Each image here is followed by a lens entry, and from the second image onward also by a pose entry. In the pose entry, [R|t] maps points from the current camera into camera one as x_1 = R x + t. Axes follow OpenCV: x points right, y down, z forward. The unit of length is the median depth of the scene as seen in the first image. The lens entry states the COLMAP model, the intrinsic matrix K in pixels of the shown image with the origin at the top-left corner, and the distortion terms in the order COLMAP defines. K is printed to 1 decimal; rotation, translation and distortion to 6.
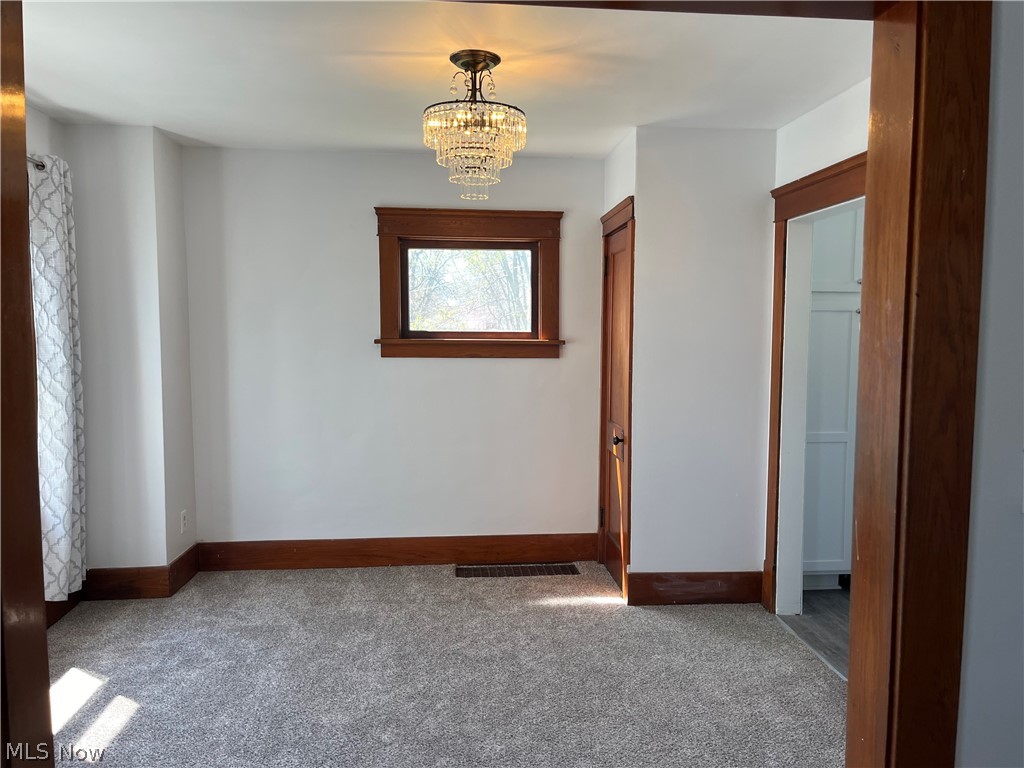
lens RADIAL K [[772.7, 0, 508.9], [0, 772.7, 375.5], [0, 0, 1]] dist [0.061409, -0.084032]
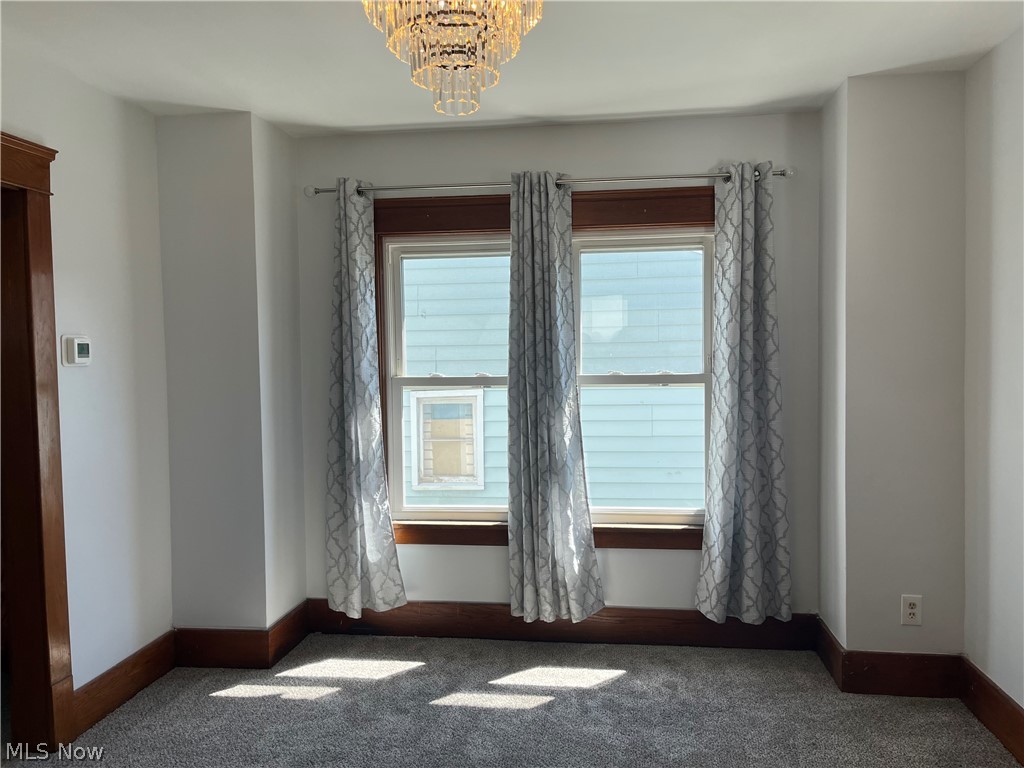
lens RADIAL K [[772.7, 0, 508.9], [0, 772.7, 375.5], [0, 0, 1]] dist [0.061409, -0.084032]
pose [[-0.212409, 0.039126, -0.976397, 0.419170], [-0.040241, 0.998000, 0.048746, -0.055090], [0.976352, 0.049645, -0.210410, 0.938561]]
